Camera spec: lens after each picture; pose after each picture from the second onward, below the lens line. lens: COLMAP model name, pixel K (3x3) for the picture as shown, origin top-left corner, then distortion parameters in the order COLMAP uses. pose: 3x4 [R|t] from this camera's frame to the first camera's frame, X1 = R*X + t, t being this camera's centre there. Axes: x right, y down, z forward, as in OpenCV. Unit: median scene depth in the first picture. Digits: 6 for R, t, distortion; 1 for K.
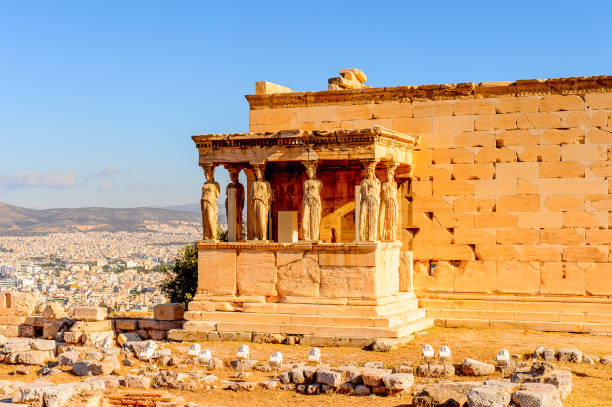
lens RADIAL K [[1076.3, 0, 308.6], [0, 1076.3, 207.5], [0, 0, 1]] dist [0.030356, 0.000000]
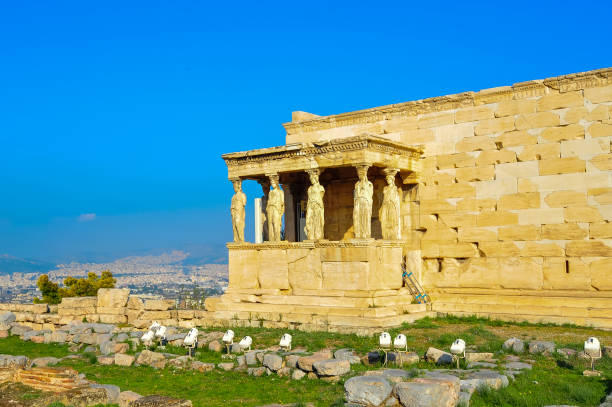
lens RADIAL K [[740.0, 0, 268.9], [0, 740.0, 213.1], [0, 0, 1]] dist [0.148393, 0.000000]
pose [[0.949498, -0.030996, -0.312237, 0.195238], [0.017369, 0.998775, -0.046332, 0.037418], [0.313291, 0.038569, 0.948874, 0.240730]]
